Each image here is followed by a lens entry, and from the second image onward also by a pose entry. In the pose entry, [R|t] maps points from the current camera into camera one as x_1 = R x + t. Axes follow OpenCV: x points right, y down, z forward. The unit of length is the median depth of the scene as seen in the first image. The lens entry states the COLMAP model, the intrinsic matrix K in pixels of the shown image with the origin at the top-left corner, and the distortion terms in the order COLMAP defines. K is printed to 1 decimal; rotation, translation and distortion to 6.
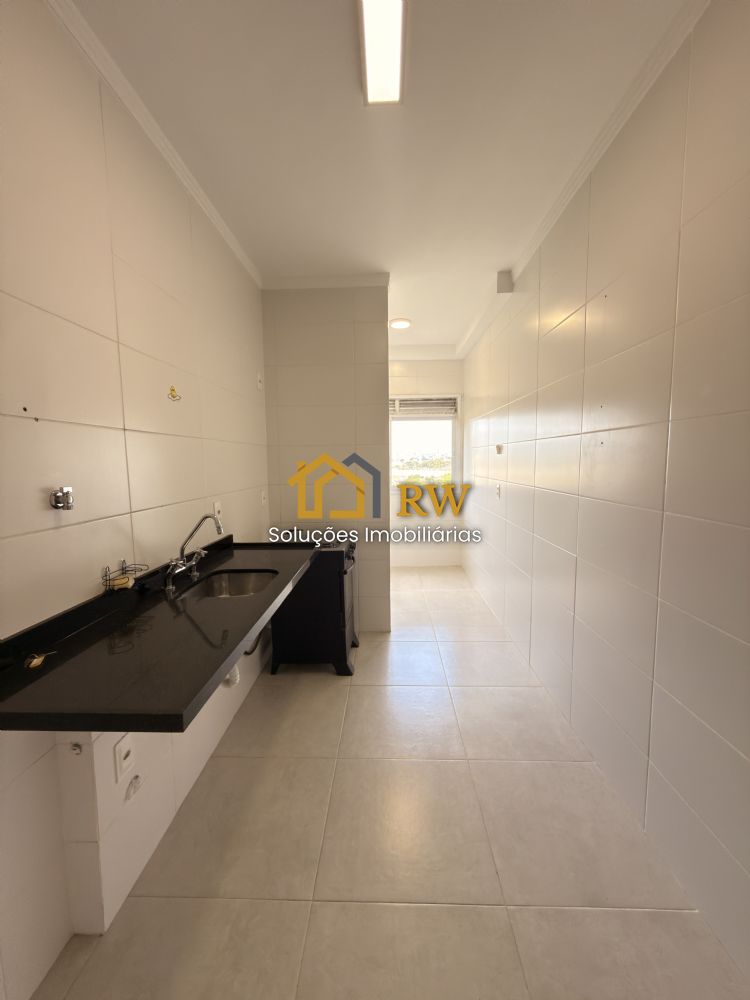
lens RADIAL K [[400.4, 0, 377.2], [0, 400.4, 499.7], [0, 0, 1]] dist [0.003529, -0.000118]
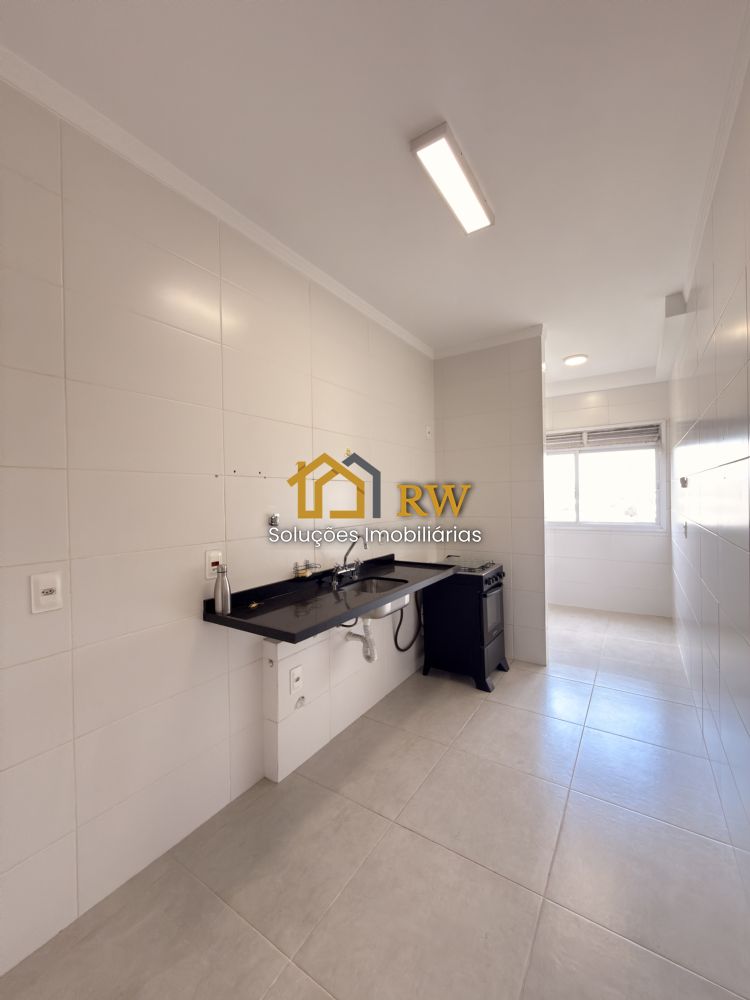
lens RADIAL K [[400.4, 0, 376.5], [0, 400.4, 499.2], [0, 0, 1]] dist [0.003529, -0.000118]
pose [[0.852694, 0.000219, -0.522411, 0.241088], [-0.043873, 0.996497, -0.071192, 0.005382], [0.520566, 0.083625, 0.849717, -0.131960]]
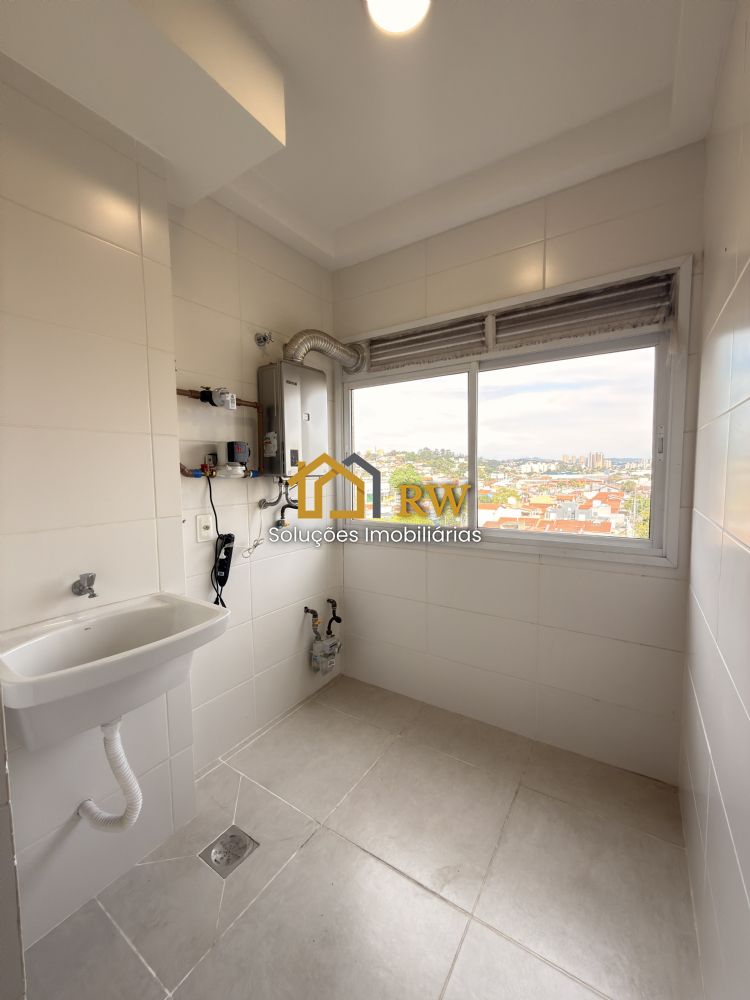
lens RADIAL K [[400.4, 0, 381.2], [0, 400.4, 500.5], [0, 0, 1]] dist [0.003529, -0.000118]
pose [[0.864514, 0.041218, -0.500915, 0.310754], [-0.051666, 0.998640, -0.006995, -0.110375], [0.499946, 0.031928, 0.865468, 1.165538]]
